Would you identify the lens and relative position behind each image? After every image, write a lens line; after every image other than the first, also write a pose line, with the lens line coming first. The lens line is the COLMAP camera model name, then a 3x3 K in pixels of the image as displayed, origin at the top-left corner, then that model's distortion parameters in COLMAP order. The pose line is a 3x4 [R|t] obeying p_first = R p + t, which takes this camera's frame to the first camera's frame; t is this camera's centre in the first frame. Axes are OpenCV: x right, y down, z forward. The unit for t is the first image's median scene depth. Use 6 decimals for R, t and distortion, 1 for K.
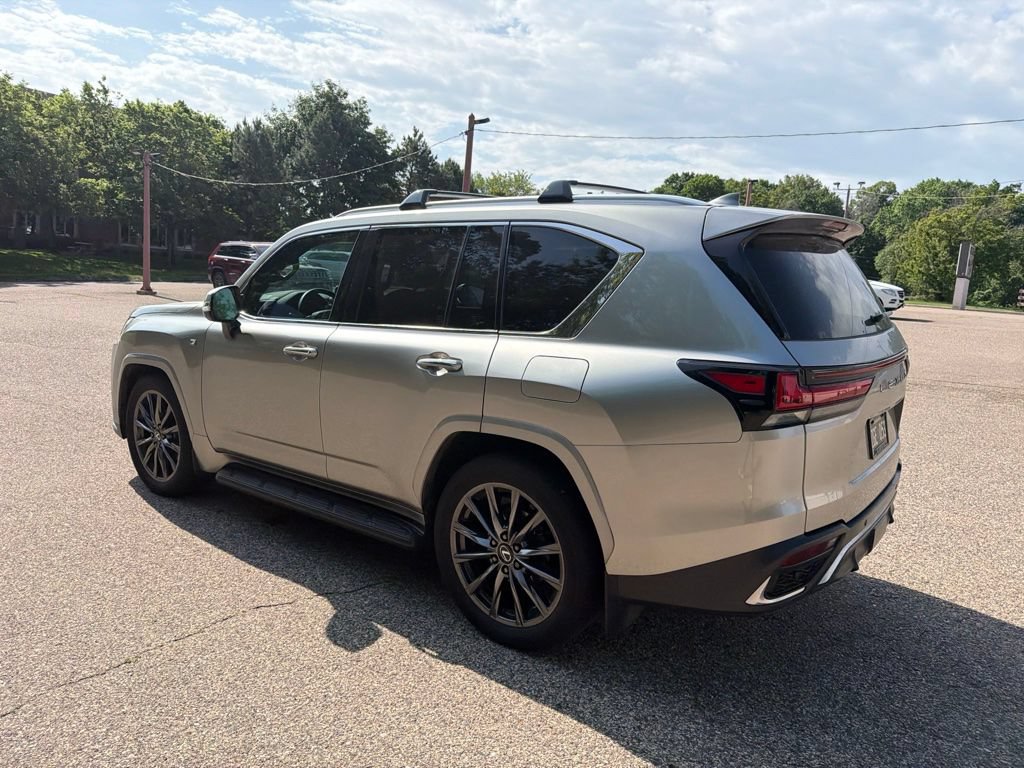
lens RADIAL K [[721.2, 0, 508.8], [0, 721.2, 375.0], [0, 0, 1]] dist [0.027870, -0.037061]
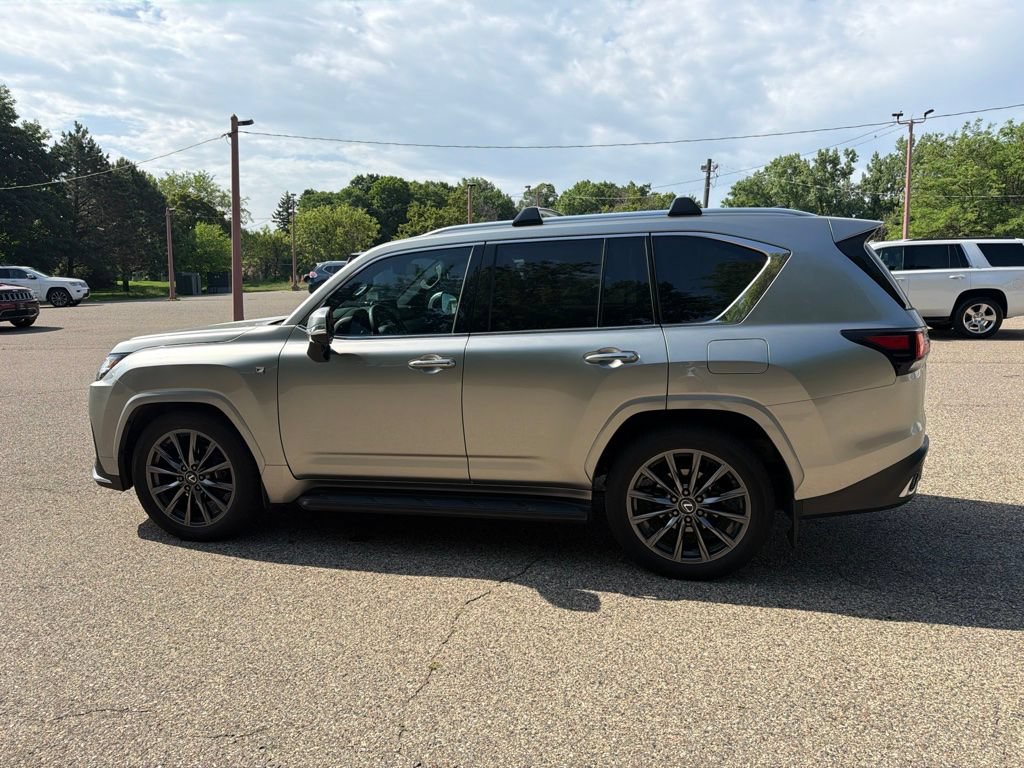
lens RADIAL K [[721.2, 0, 510.4], [0, 721.2, 390.0], [0, 0, 1]] dist [0.027870, -0.037061]
pose [[0.911187, -0.118217, 0.394667, -0.612501], [0.111297, 0.992963, 0.040471, -0.024911], [-0.396674, 0.007049, 0.917932, -0.003158]]
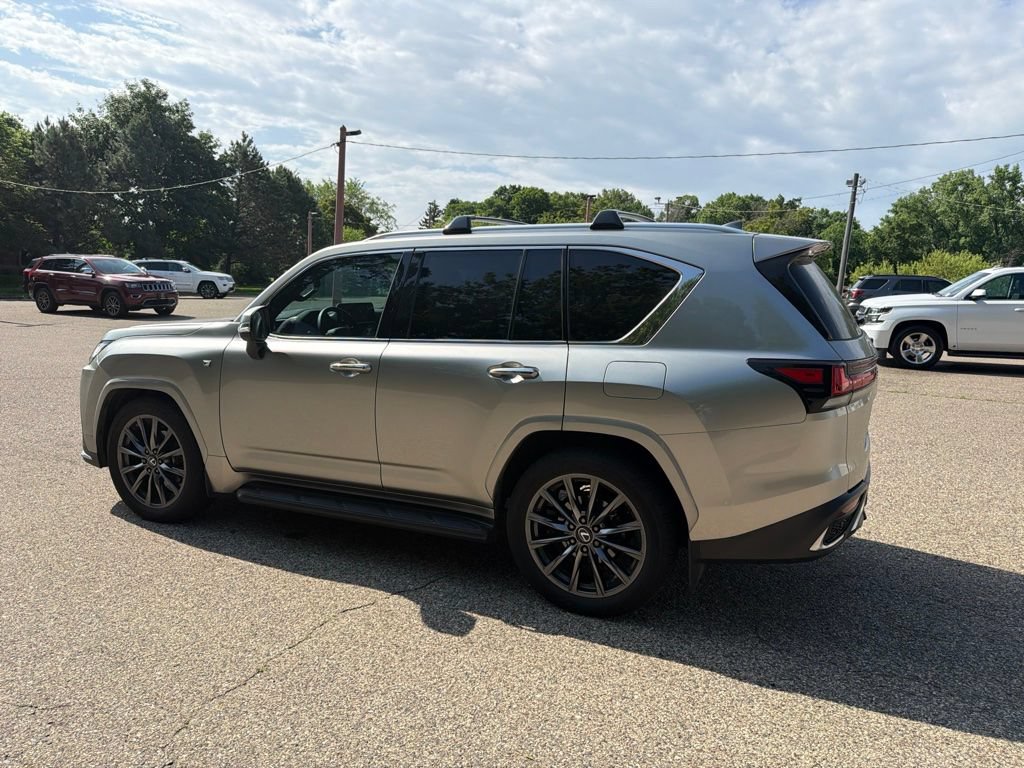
lens RADIAL K [[721.2, 0, 510.1], [0, 721.2, 377.6], [0, 0, 1]] dist [0.027870, -0.037061]
pose [[0.973059, -0.044651, 0.226192, -0.305623], [0.046662, 0.998904, -0.003547, -0.003268], [-0.225786, 0.014006, 0.974076, -0.077614]]
